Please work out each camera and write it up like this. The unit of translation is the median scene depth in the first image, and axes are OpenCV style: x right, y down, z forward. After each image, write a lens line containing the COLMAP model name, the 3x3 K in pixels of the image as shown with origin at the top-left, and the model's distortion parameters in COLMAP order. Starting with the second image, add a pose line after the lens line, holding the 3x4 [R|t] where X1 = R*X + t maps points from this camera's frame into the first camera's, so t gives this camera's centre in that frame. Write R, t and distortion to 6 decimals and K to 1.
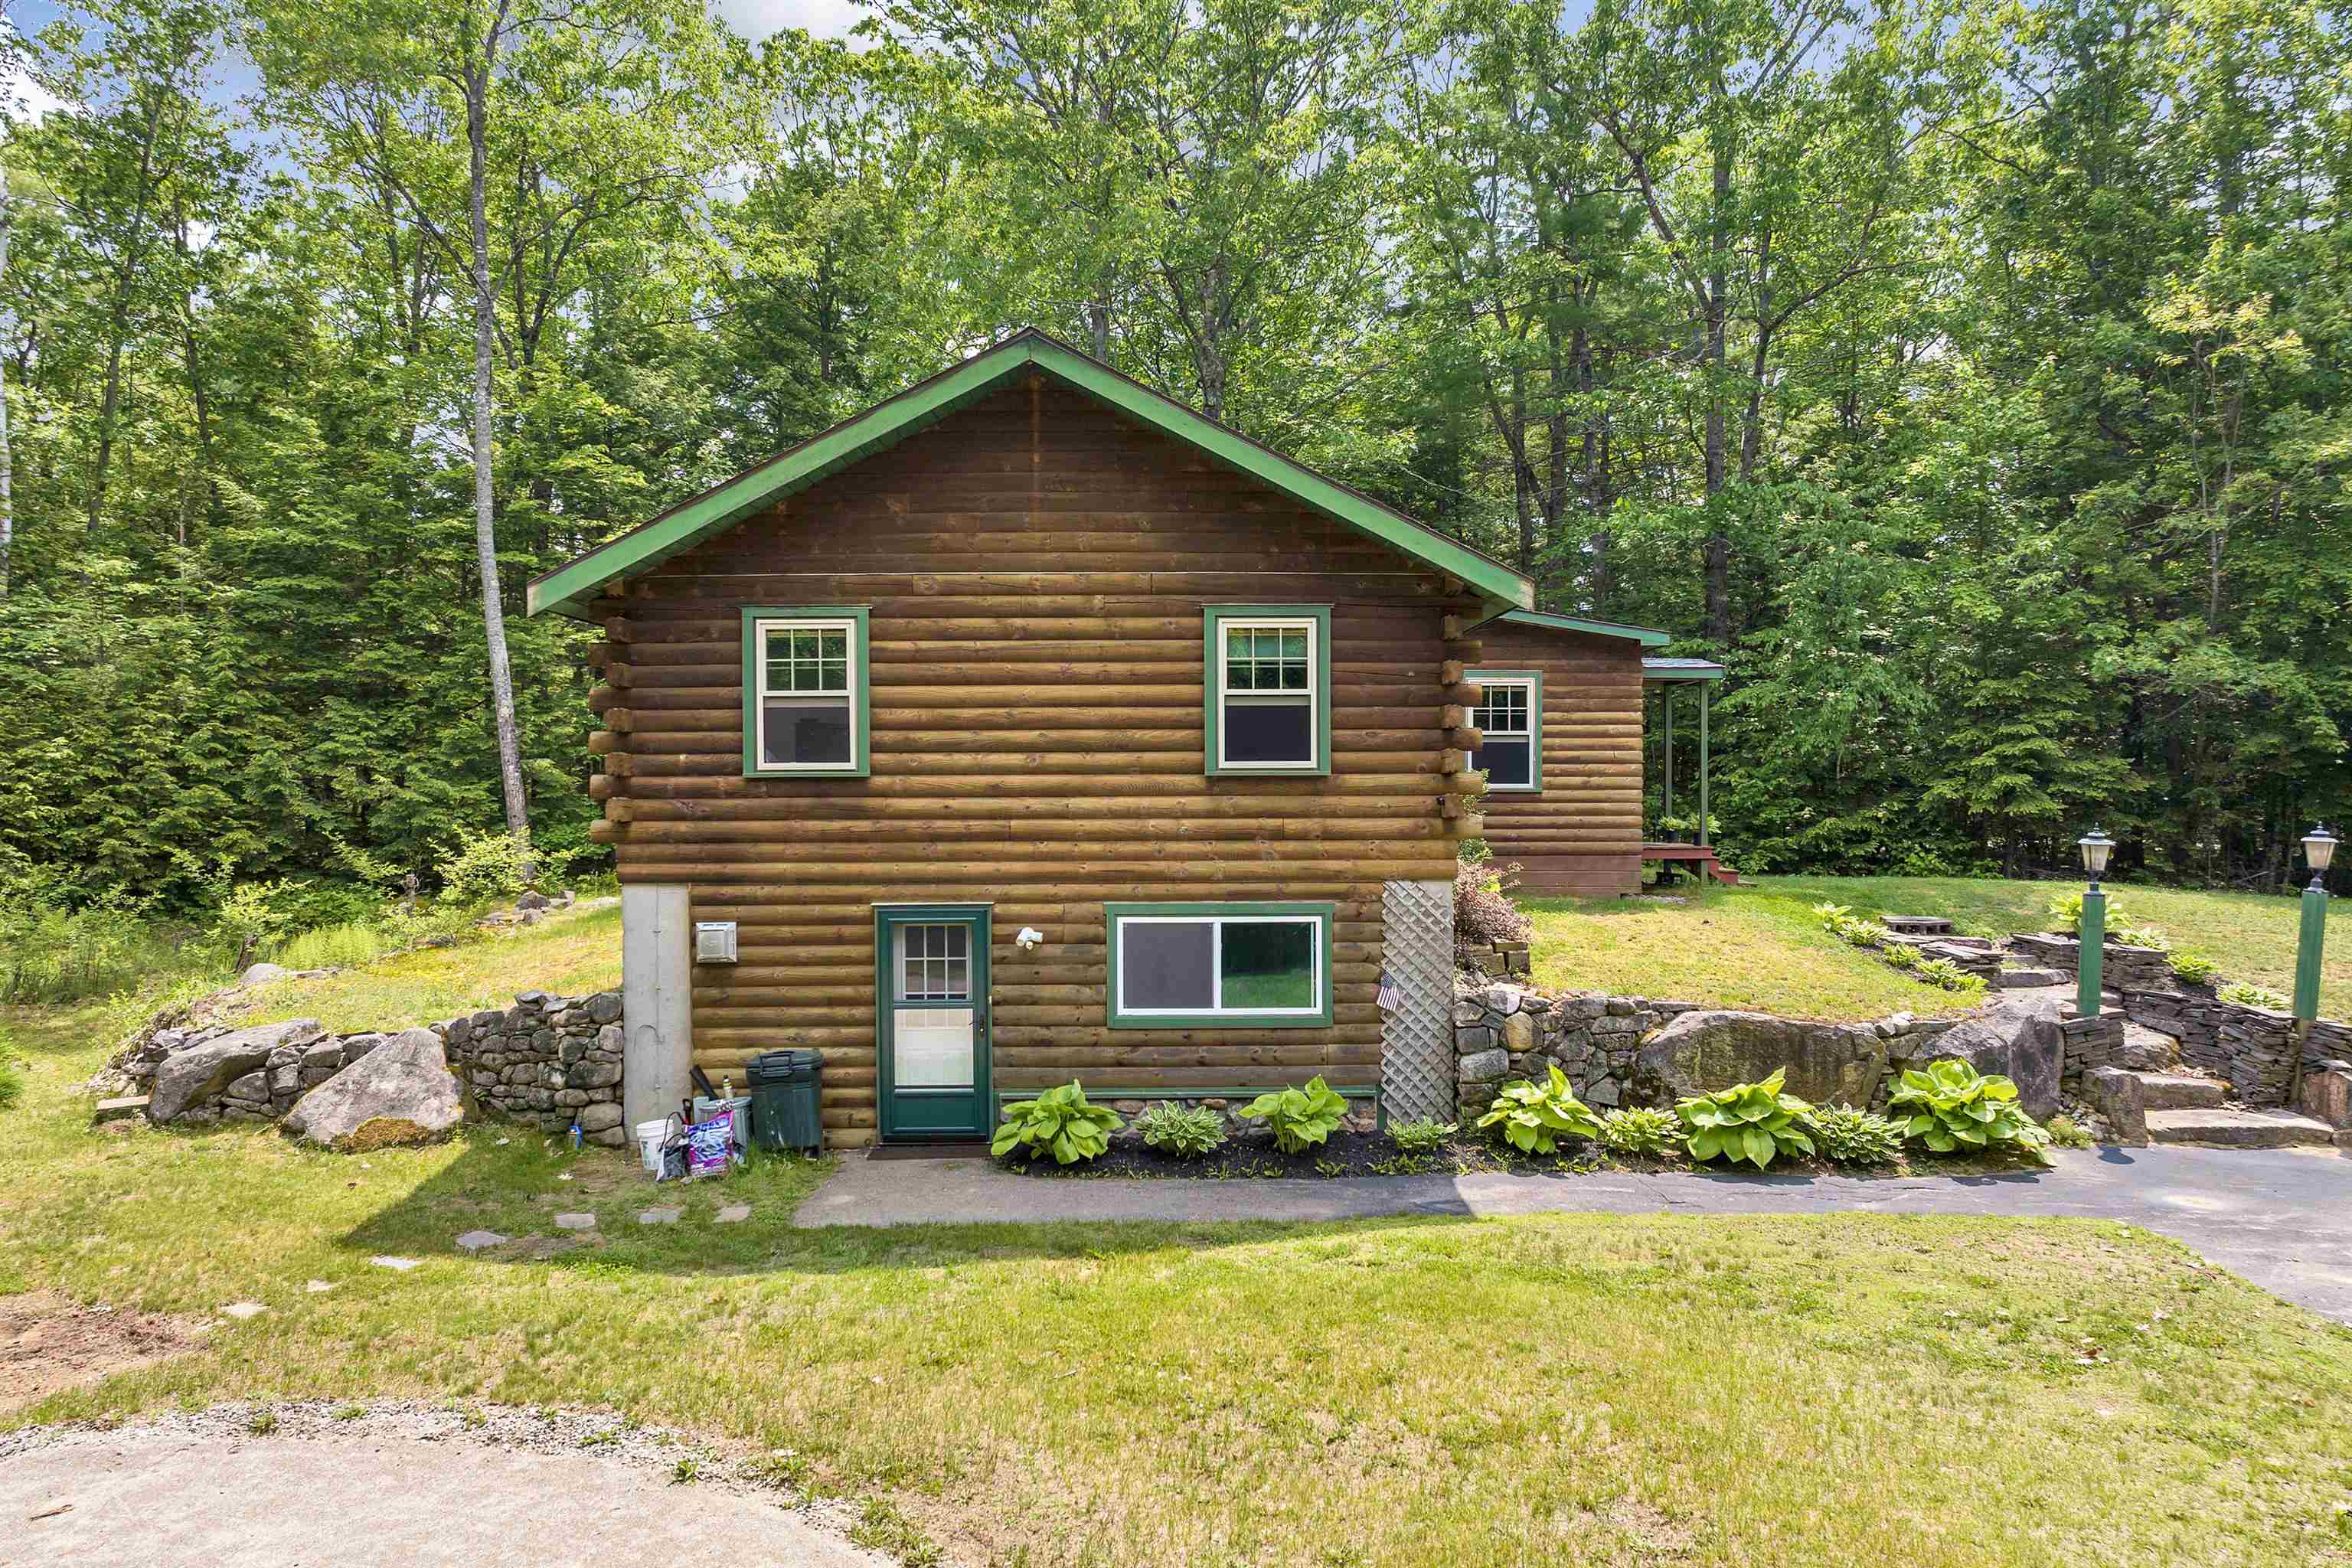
lens RADIAL K [[1669.8, 0, 1152.9], [0, 1669.8, 789.4], [0, 0, 1]] dist [-0.034517, -0.003019]
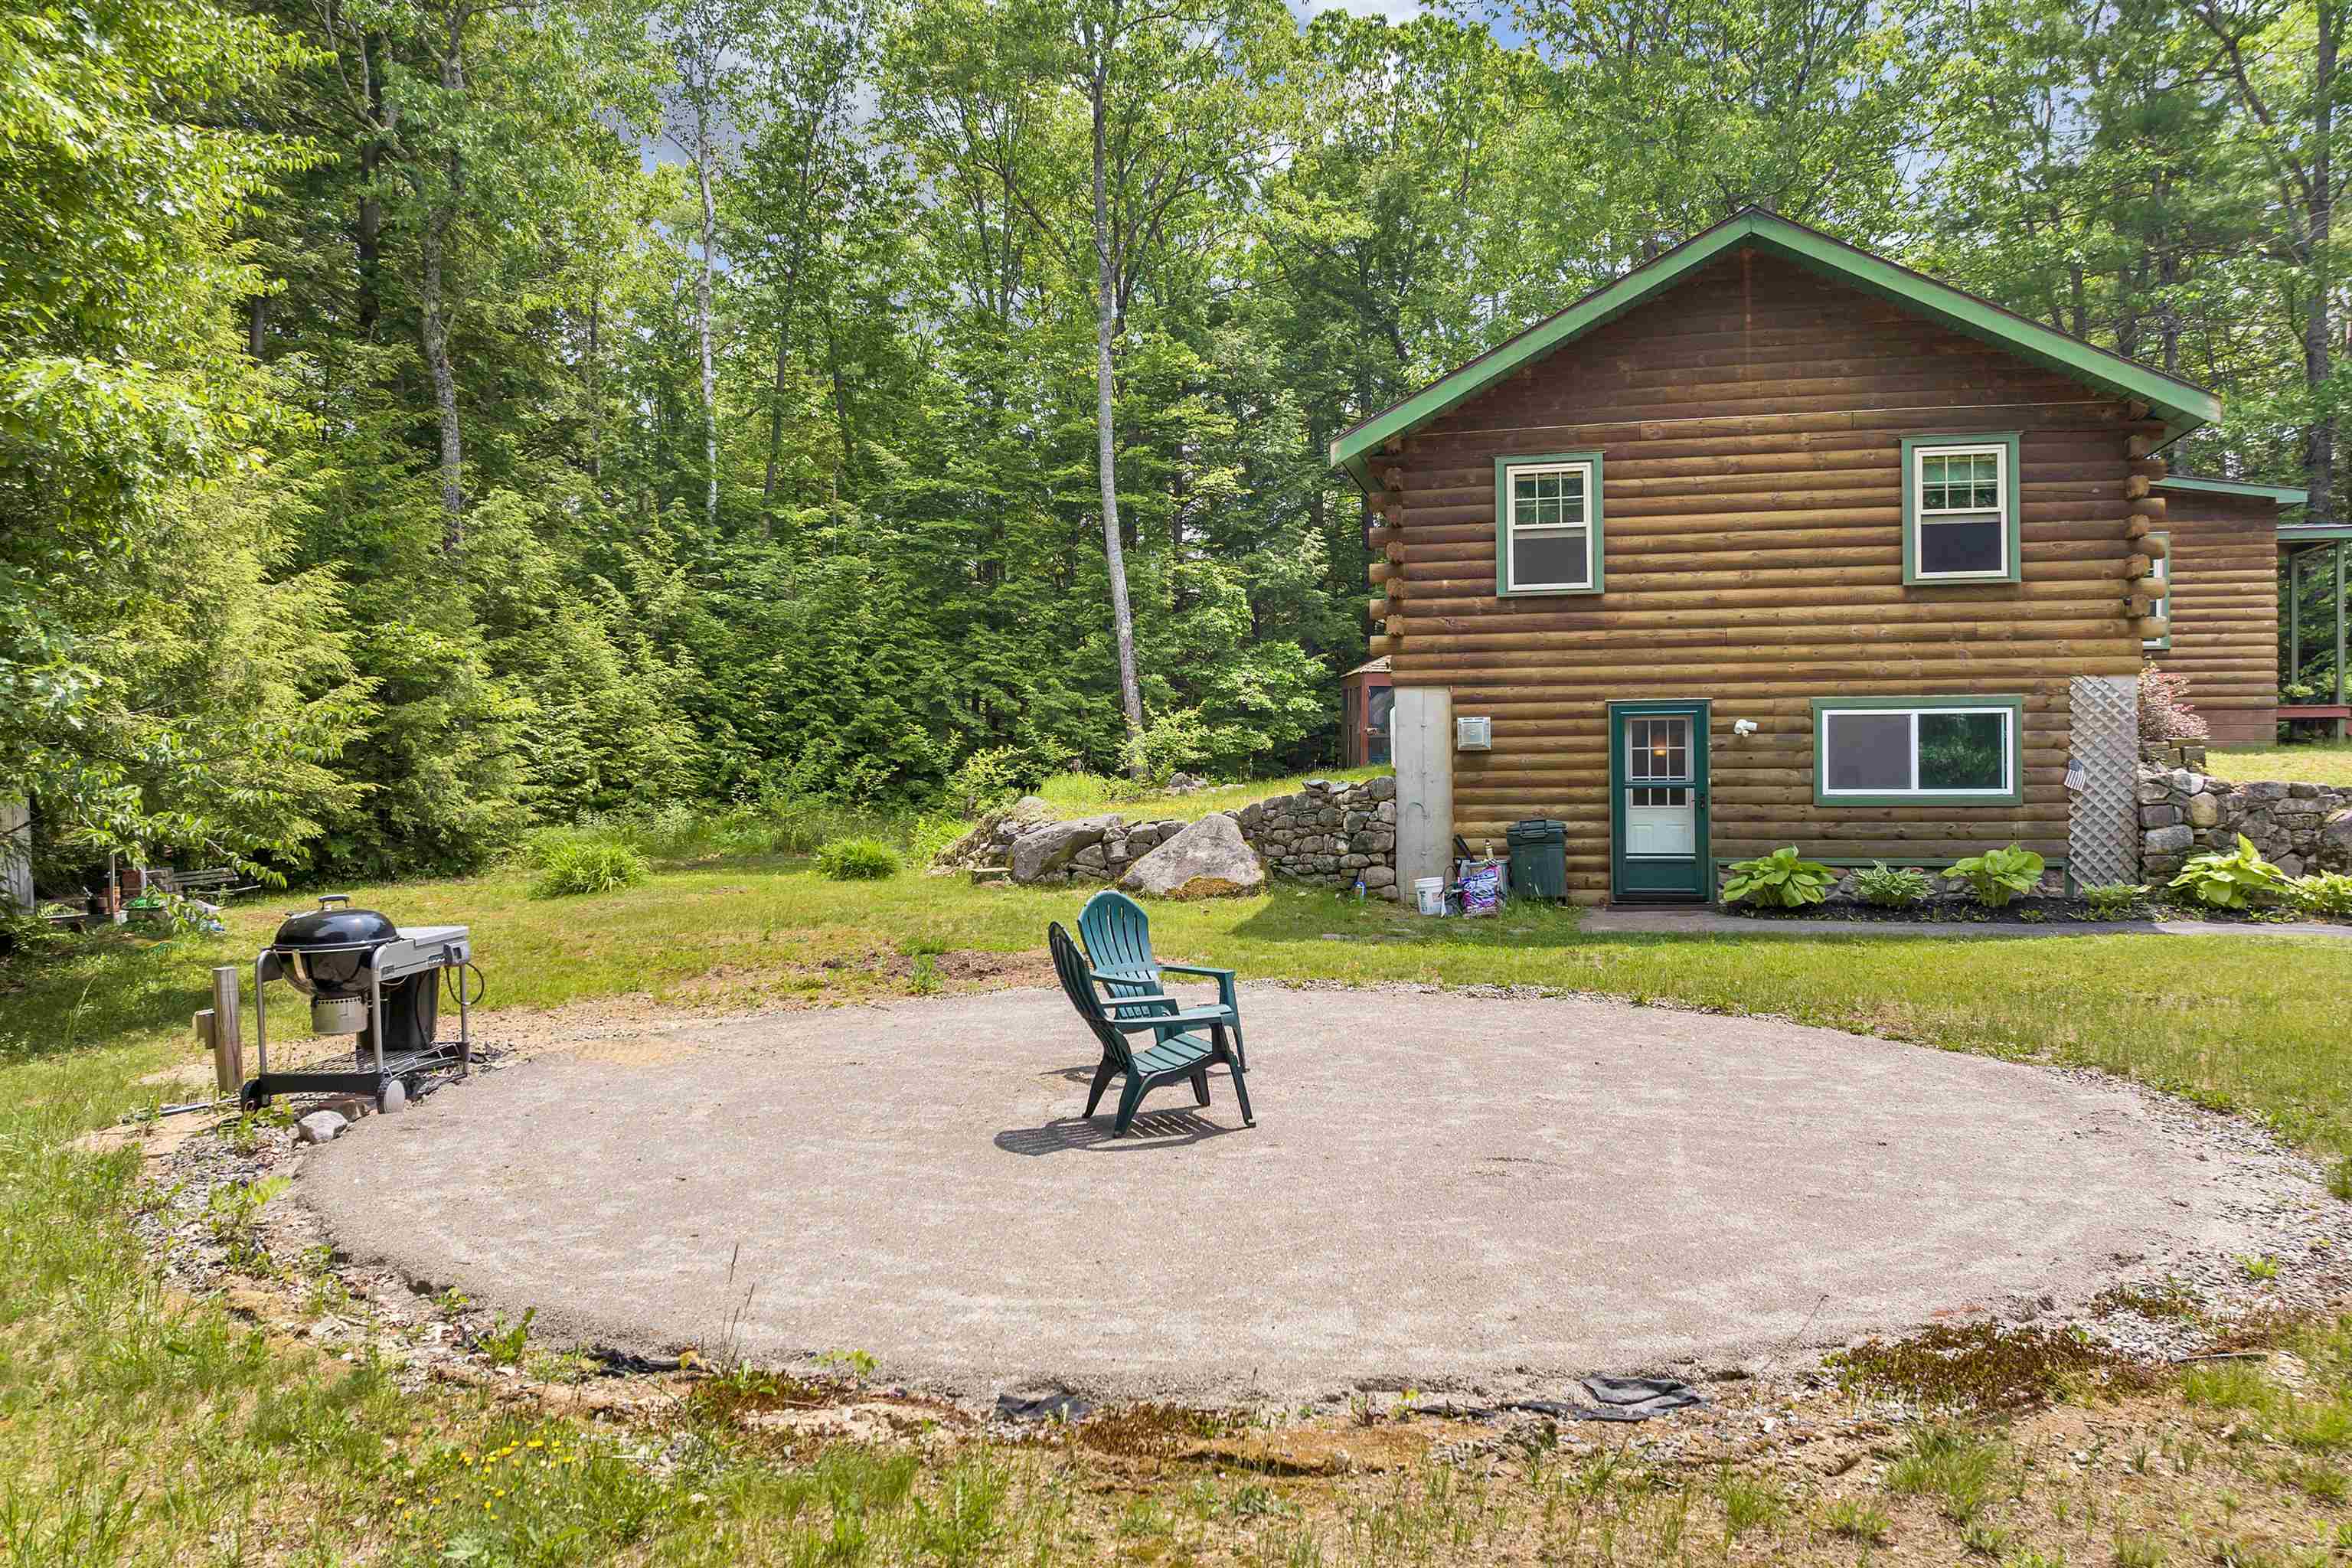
lens RADIAL K [[1669.8, 0, 1186.3], [0, 1669.8, 779.1], [0, 0, 1]] dist [-0.034517, -0.003019]
pose [[0.968984, -0.001028, -0.247123, -0.164187], [0.001910, 0.999993, 0.003326, 0.119651], [0.247118, -0.003695, 0.968978, -0.226212]]
